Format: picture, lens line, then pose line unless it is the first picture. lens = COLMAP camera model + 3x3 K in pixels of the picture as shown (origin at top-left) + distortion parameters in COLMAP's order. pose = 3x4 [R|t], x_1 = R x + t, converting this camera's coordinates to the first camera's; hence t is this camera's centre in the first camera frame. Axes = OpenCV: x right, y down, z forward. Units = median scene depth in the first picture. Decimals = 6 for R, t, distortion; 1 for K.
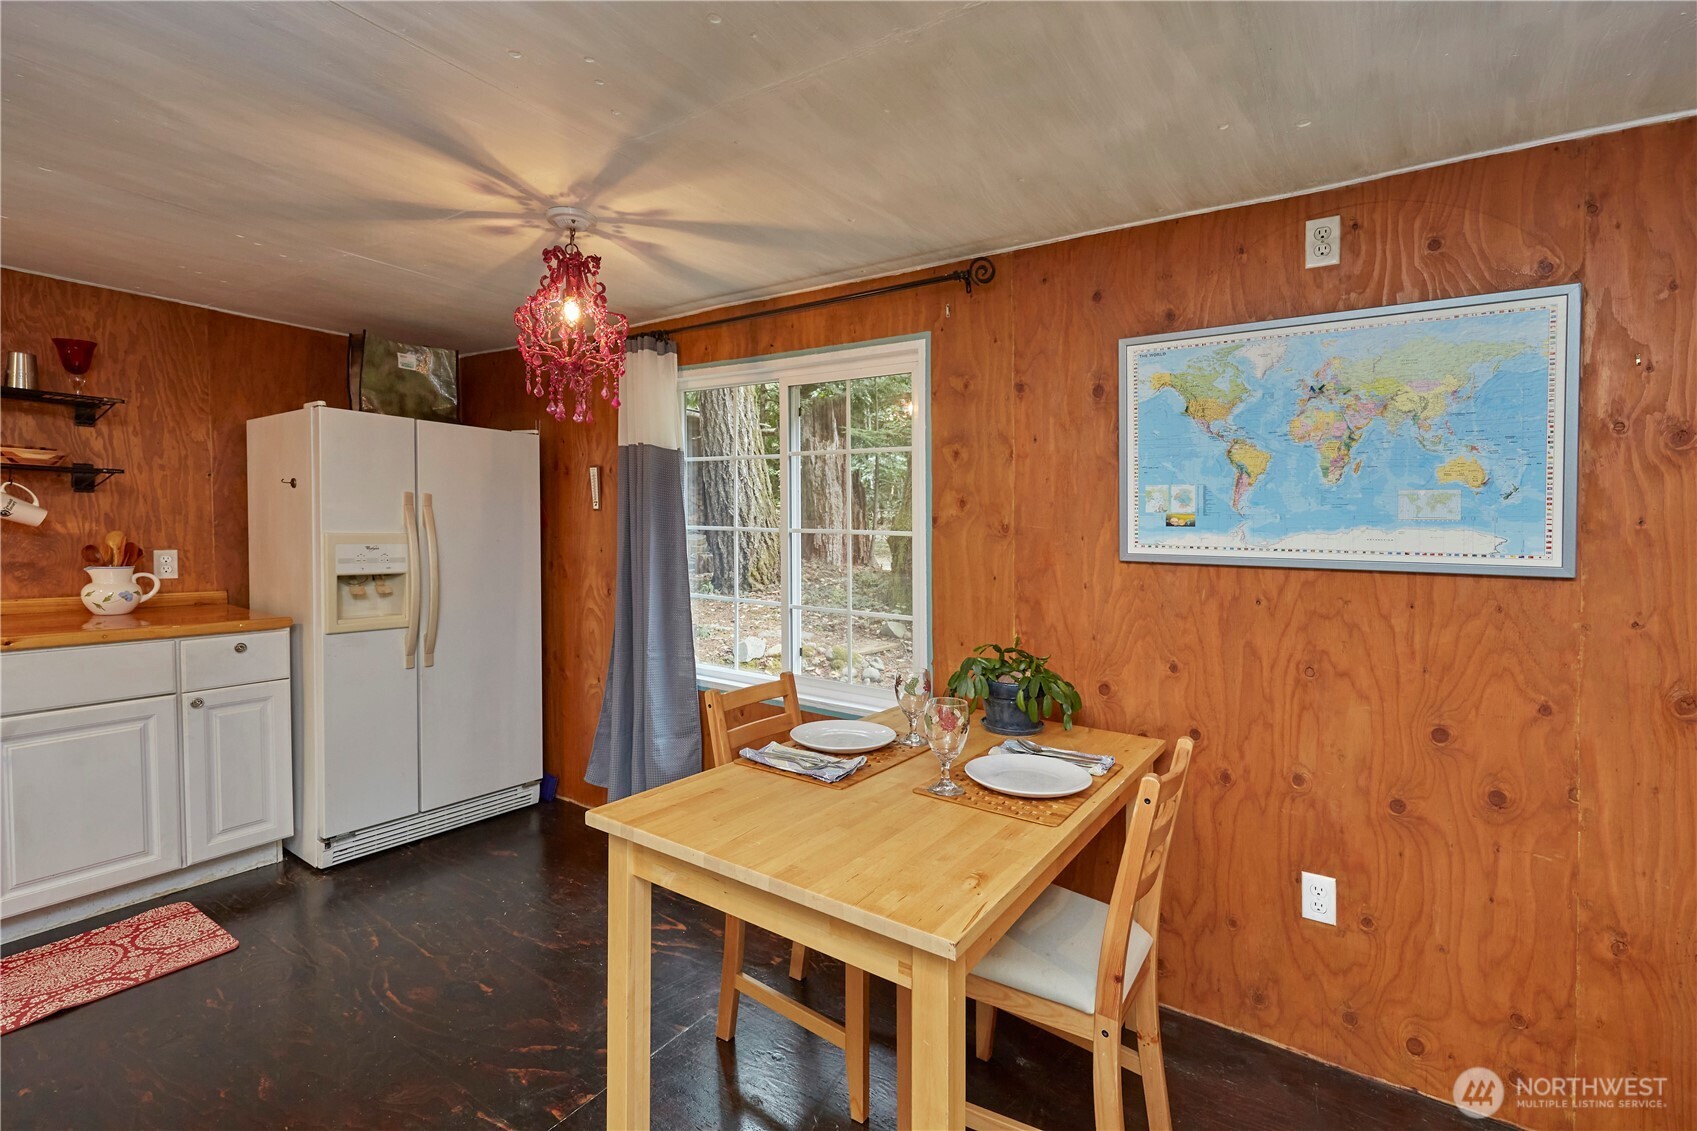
lens RADIAL K [[744.1, 0, 850.9], [0, 744.1, 539.3], [0, 0, 1]] dist [0.013740, -0.005335]
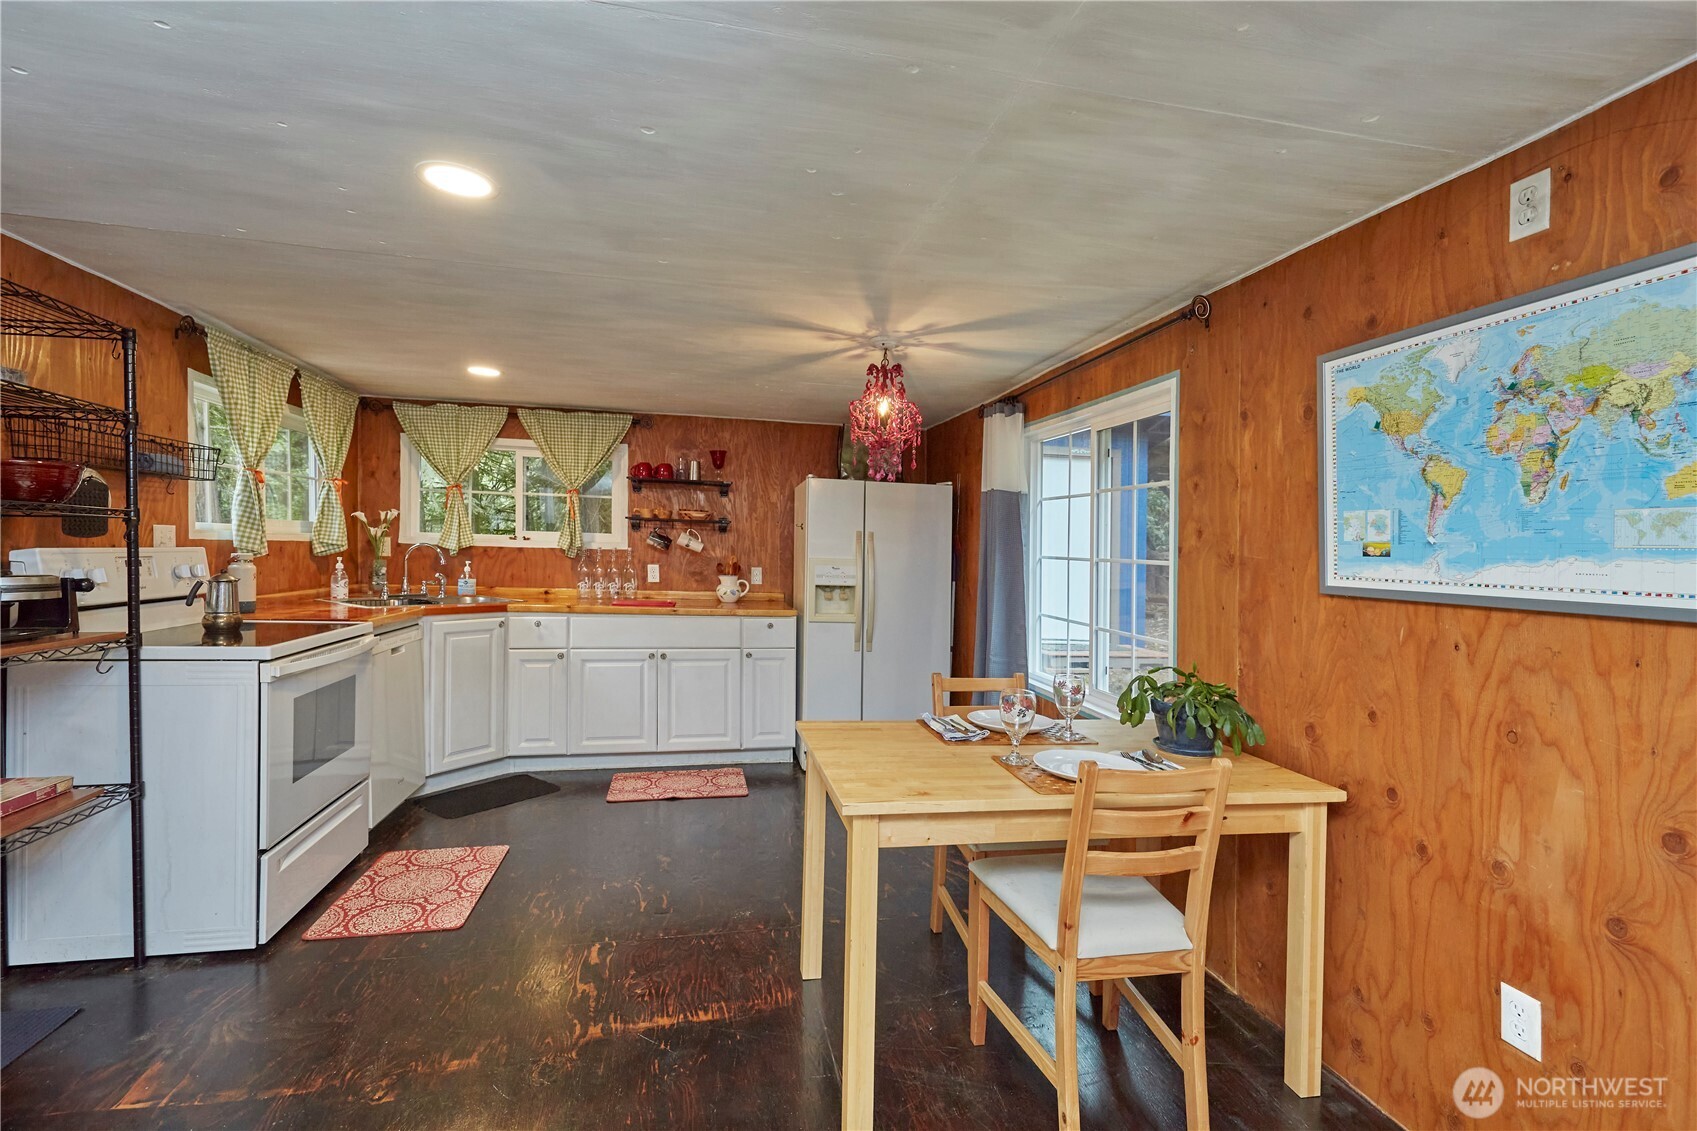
lens RADIAL K [[740.9, 0, 848.5], [0, 740.9, 565.5], [0, 0, 1]] dist [0.001428, -0.000459]
pose [[0.712584, 0.017412, -0.701370, 0.619595], [-0.025868, 0.999664, -0.001464, 0.011179], [0.701109, 0.019186, 0.712796, -0.074152]]
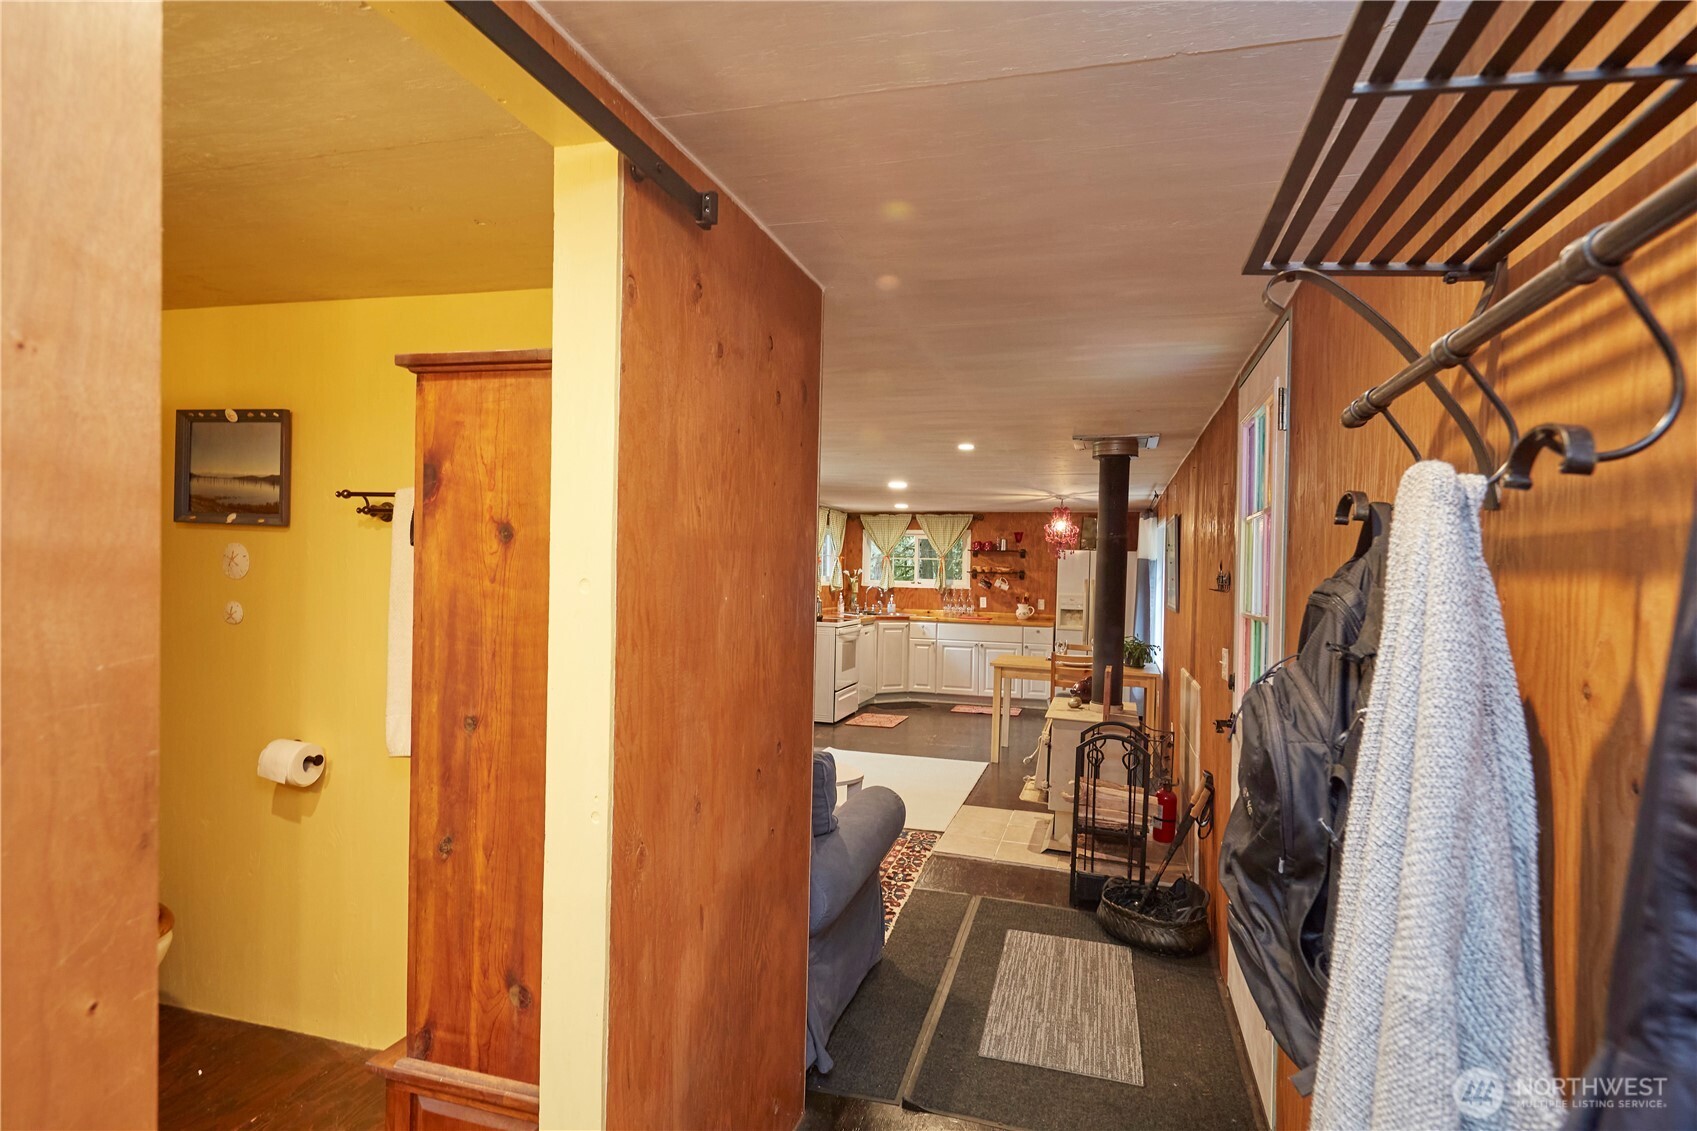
lens RADIAL K [[864.5, 0, 848.5], [0, 864.5, 565.5], [0, 0, 1]] dist [0.001819, 0.000388]
pose [[0.283544, -0.016058, -0.958825, 3.136835], [-0.037129, 0.998926, -0.027709, 0.003321], [0.958240, 0.043457, 0.282644, -1.007666]]
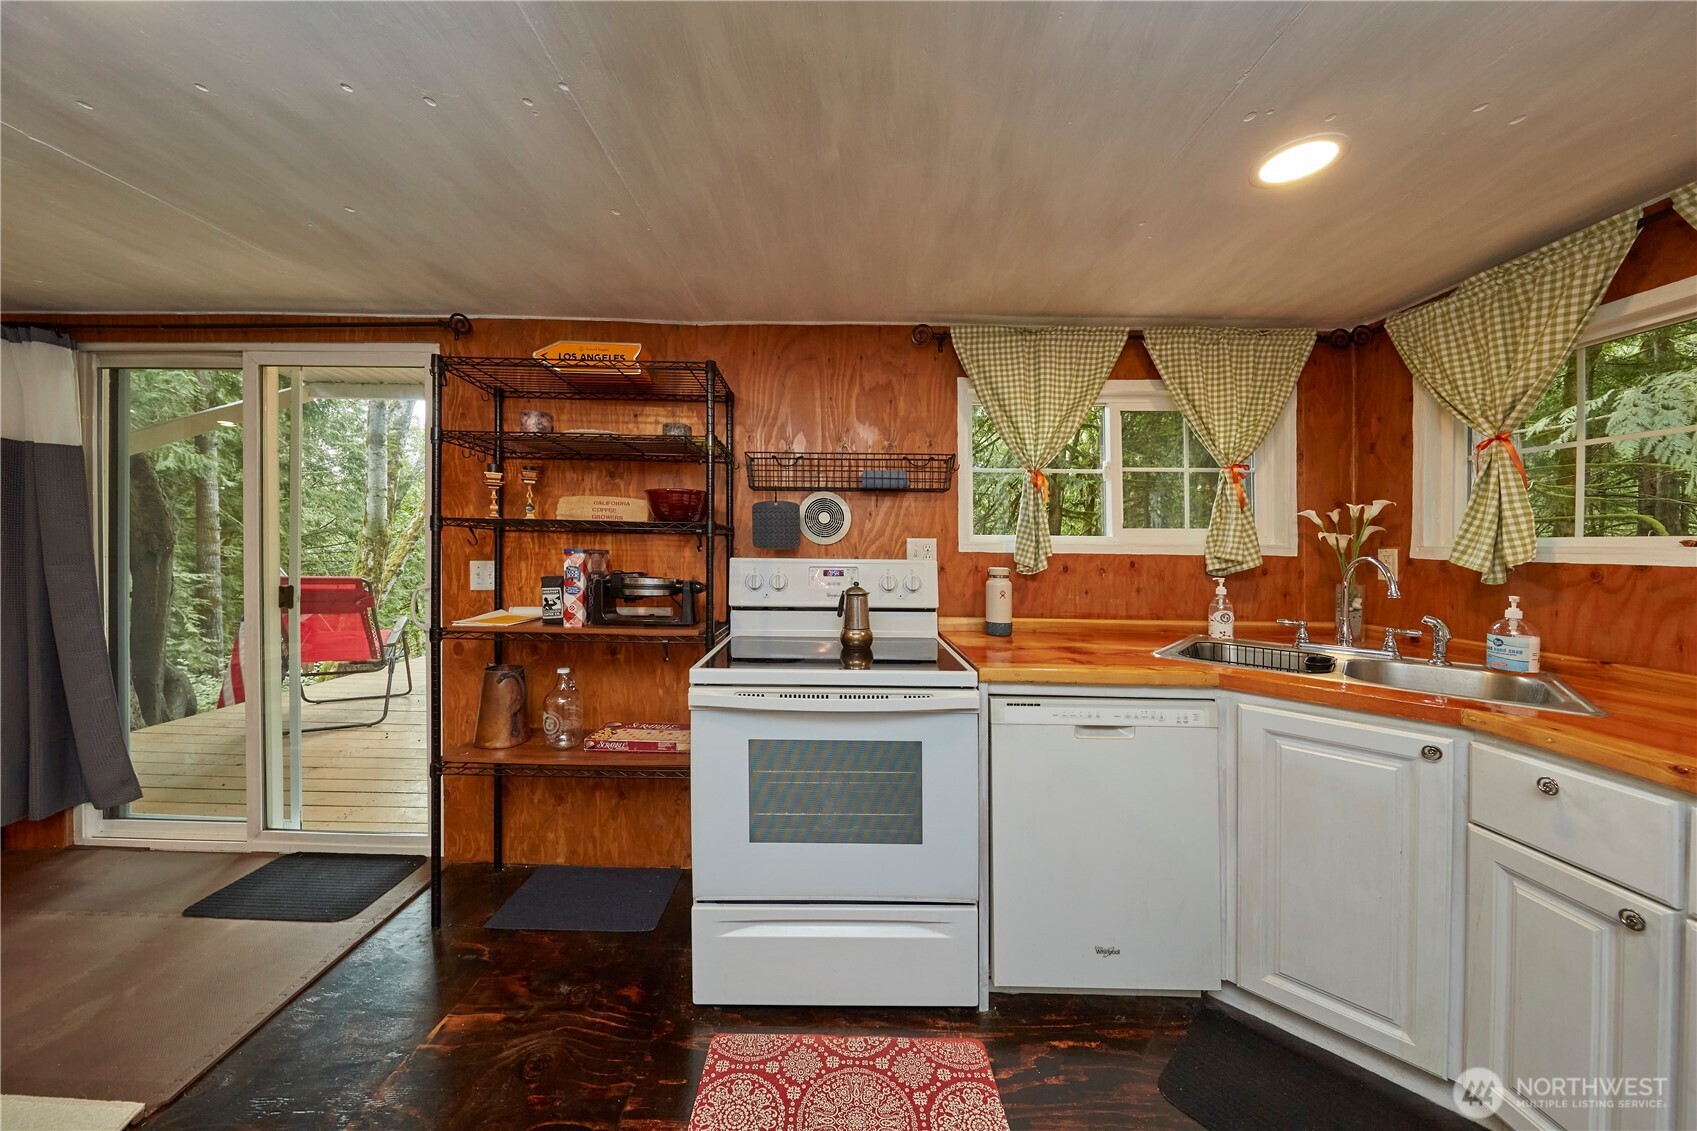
lens RADIAL K [[553.4, 0, 848.5], [0, 553.4, 565.5], [0, 0, 1]] dist [-0.000714, -0.006126]
pose [[-0.842532, -0.011636, -0.538521, -0.584434], [-0.034822, 0.998852, 0.032898, -0.009629], [0.537520, 0.046470, -0.841970, 0.840675]]
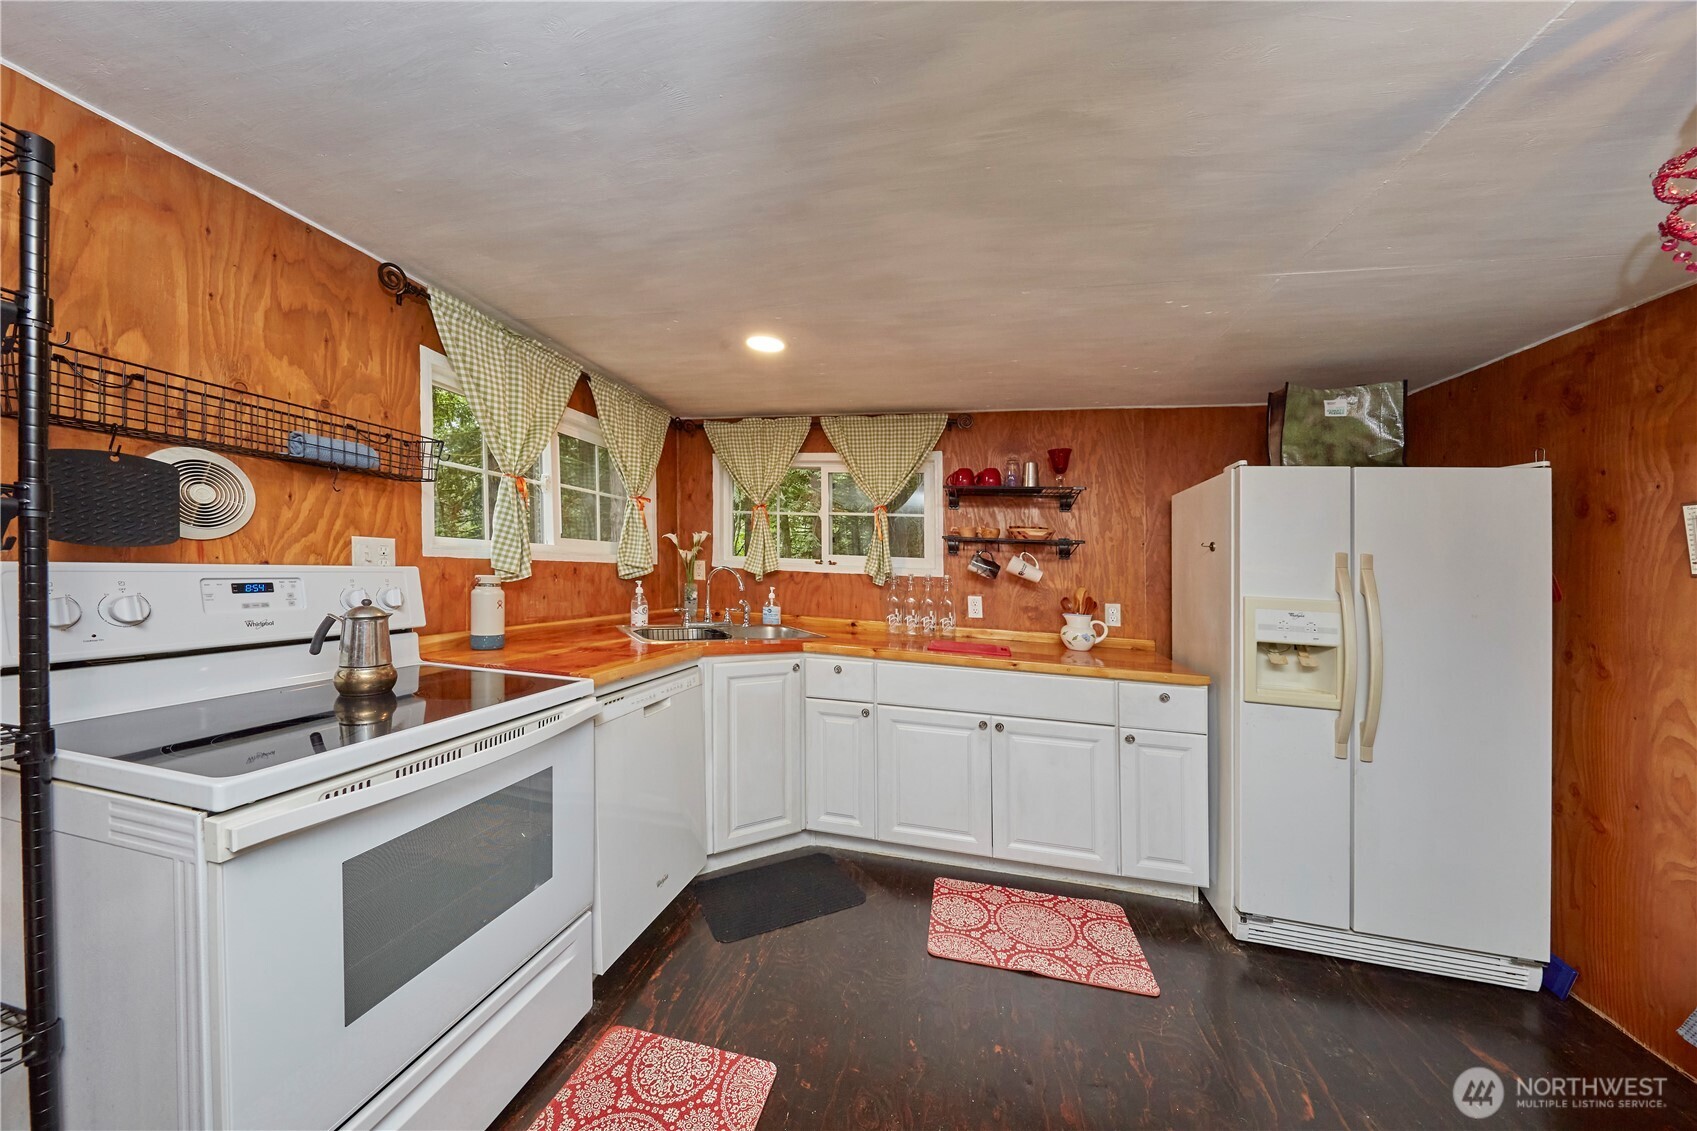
lens RADIAL K [[540.4, 0, 827.4], [0, 540.4, 545.5], [0, 0, 1]] dist [0.000235, -0.004673]
pose [[0.323932, -0.043820, -0.945065, -0.308982], [-0.050189, 0.996724, -0.063418, -0.003038], [0.944748, 0.067975, 0.320671, 0.374603]]
